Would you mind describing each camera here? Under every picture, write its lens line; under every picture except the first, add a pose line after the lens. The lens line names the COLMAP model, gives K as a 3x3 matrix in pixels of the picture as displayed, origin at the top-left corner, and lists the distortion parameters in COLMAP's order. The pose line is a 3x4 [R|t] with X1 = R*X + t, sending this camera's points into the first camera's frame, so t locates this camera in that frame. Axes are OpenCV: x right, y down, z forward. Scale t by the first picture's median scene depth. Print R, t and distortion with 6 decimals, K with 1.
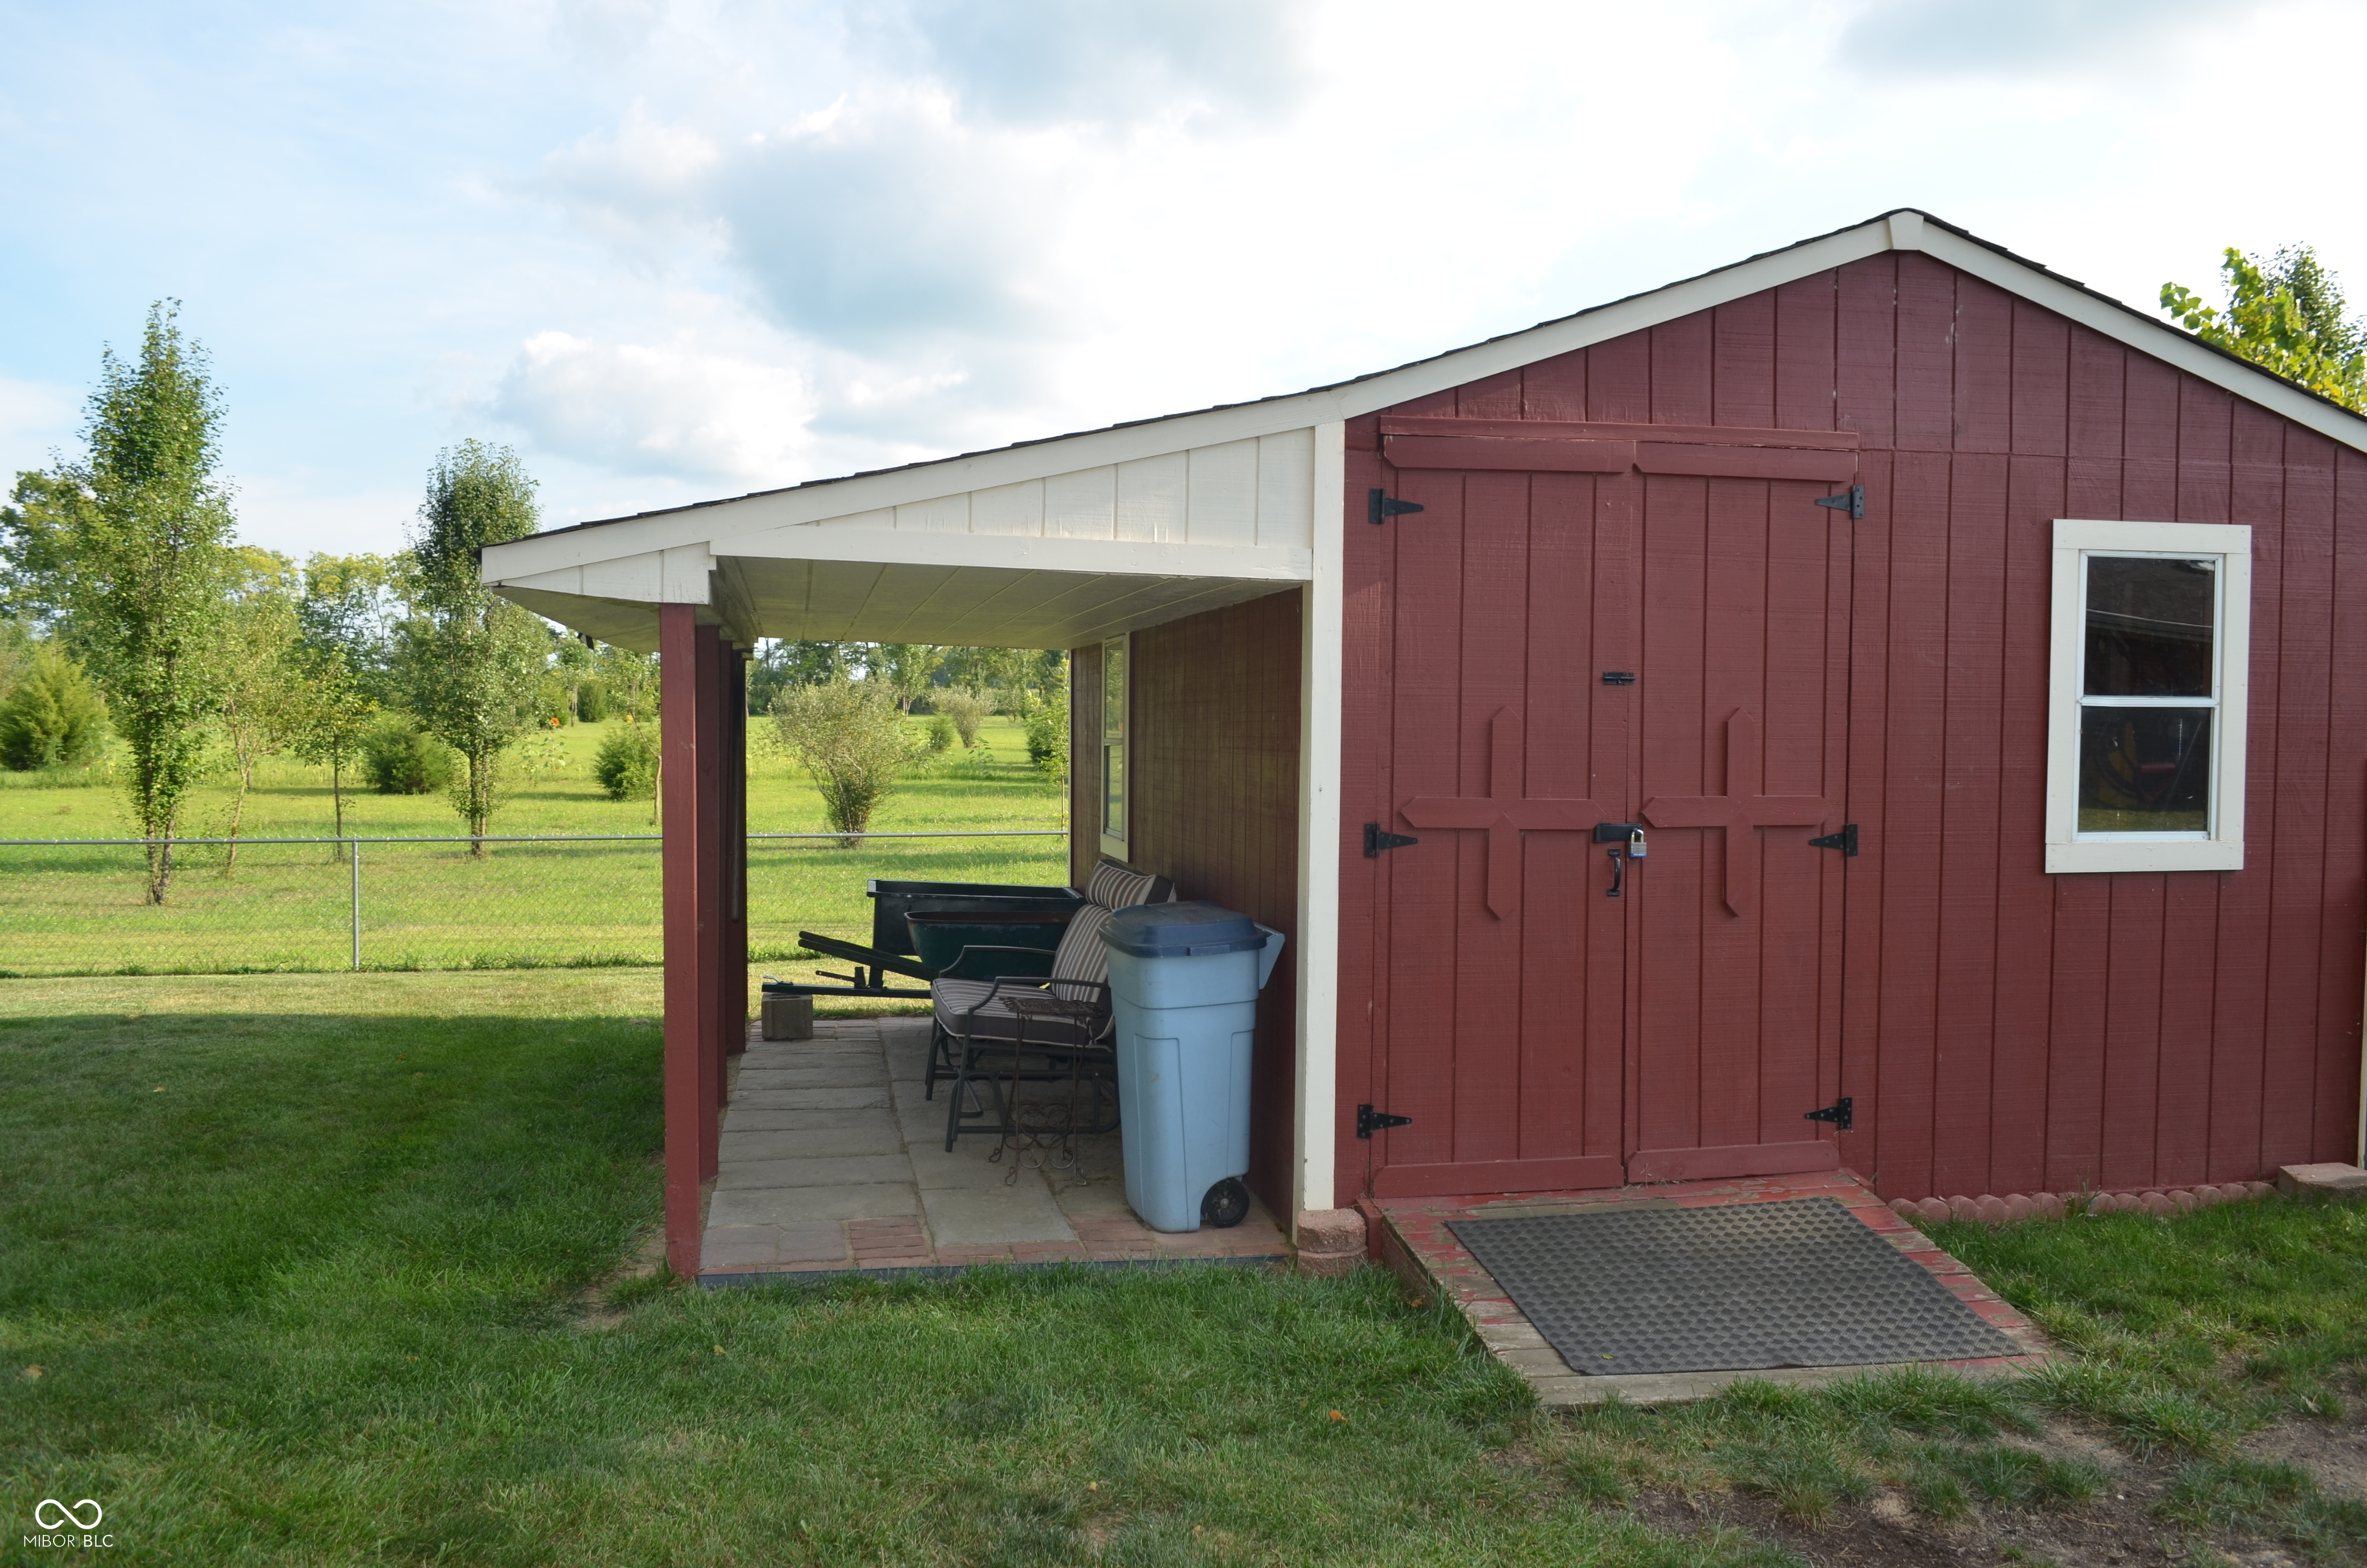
lens RADIAL K [[1862.4, 0, 1183.5], [0, 1862.4, 784.0], [0, 0, 1]] dist [0.007837, 0.005445]
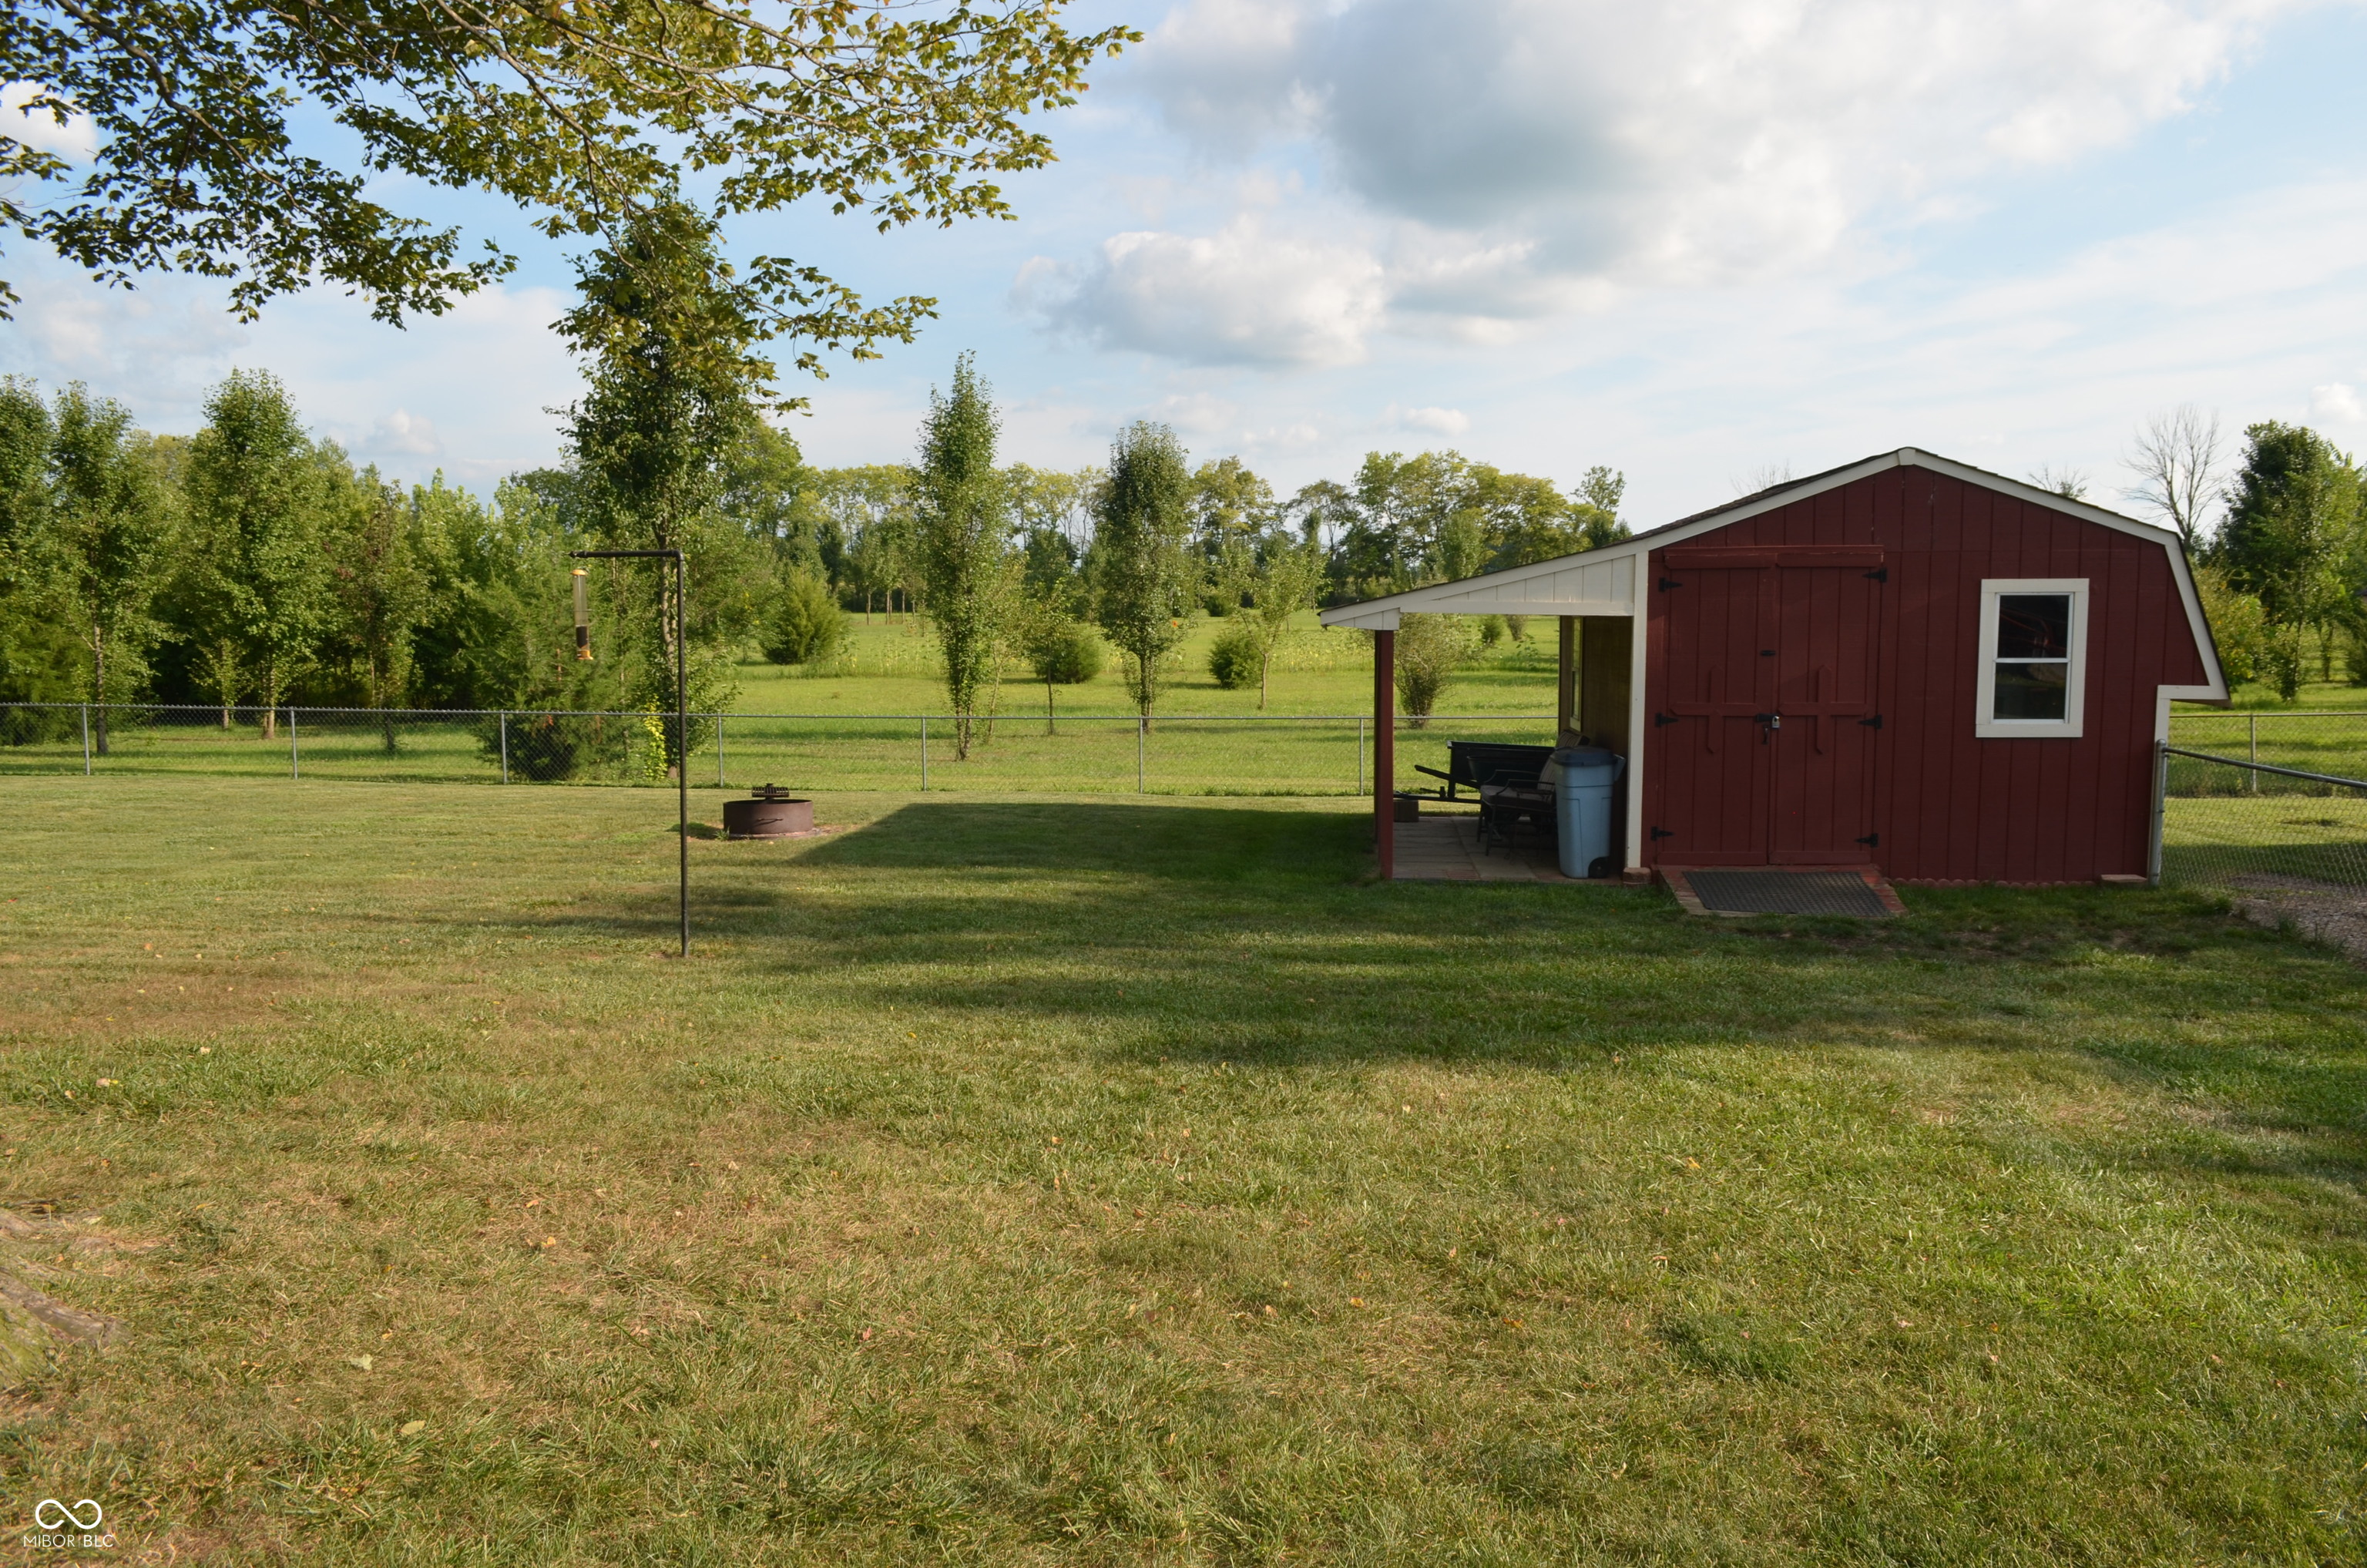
lens RADIAL K [[1862.4, 0, 1183.5], [0, 1862.4, 784.0], [0, 0, 1]] dist [0.007837, 0.005445]
pose [[0.957082, 0.018325, -0.289237, 0.053651], [-0.000400, 0.998082, 0.061910, -0.009444], [0.289817, -0.059137, 0.955253, -0.387660]]
